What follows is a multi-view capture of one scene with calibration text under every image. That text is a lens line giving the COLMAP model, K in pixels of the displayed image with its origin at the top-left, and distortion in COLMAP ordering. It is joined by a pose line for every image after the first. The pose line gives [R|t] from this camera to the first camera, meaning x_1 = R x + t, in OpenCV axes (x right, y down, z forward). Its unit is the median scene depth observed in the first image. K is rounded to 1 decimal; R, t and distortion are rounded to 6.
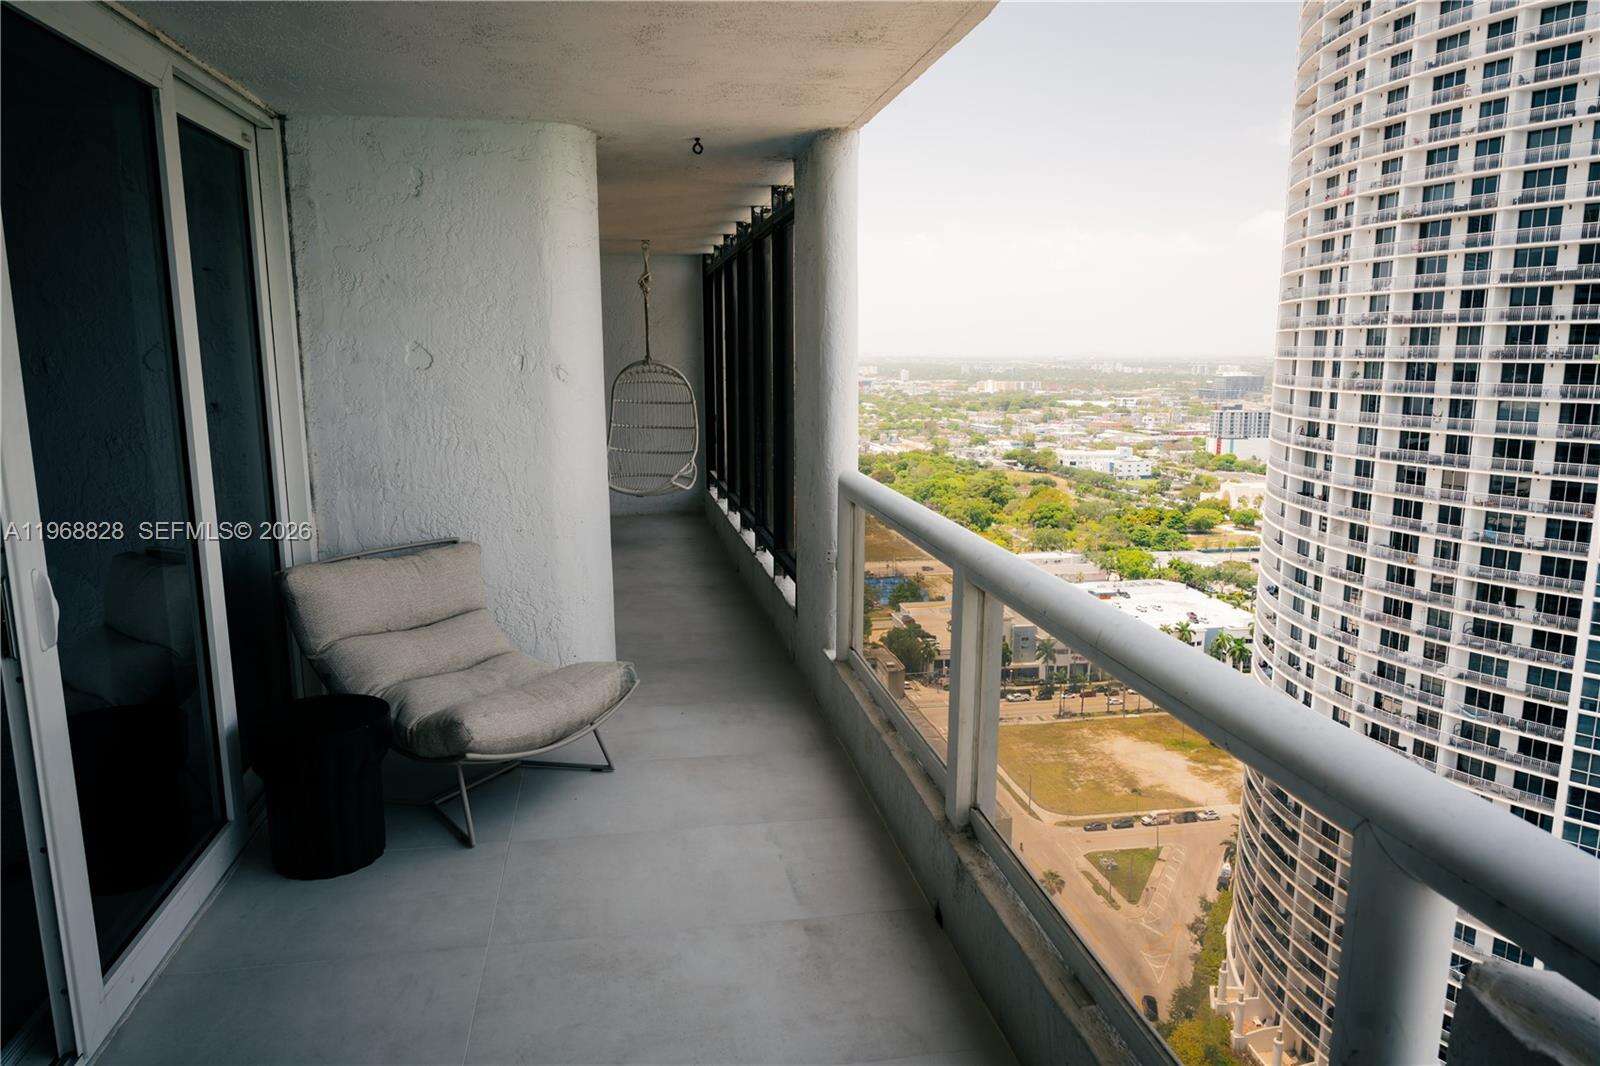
lens RADIAL K [[1054.2, 0, 790.2], [0, 1054.2, 536.0], [0, 0, 1]] dist [-0.013953, 0.001359]
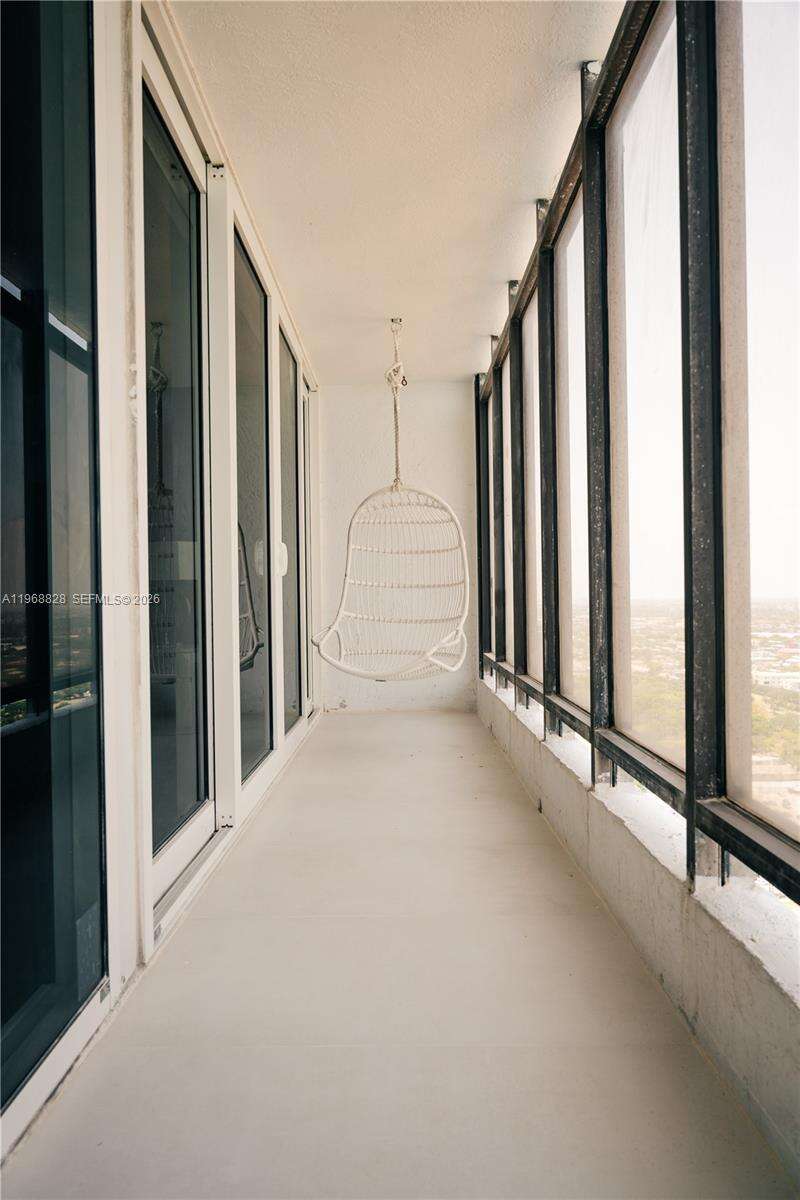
lens RADIAL K [[790.6, 0, 400.0], [0, 790.6, 600.0], [0, 0, 1]] dist [-0.013953, 0.001359]
pose [[0.985728, -0.007596, -0.168175, -0.037688], [-0.021038, 0.985592, -0.167825, -0.003302], [0.167027, 0.168967, 0.971366, 0.413640]]
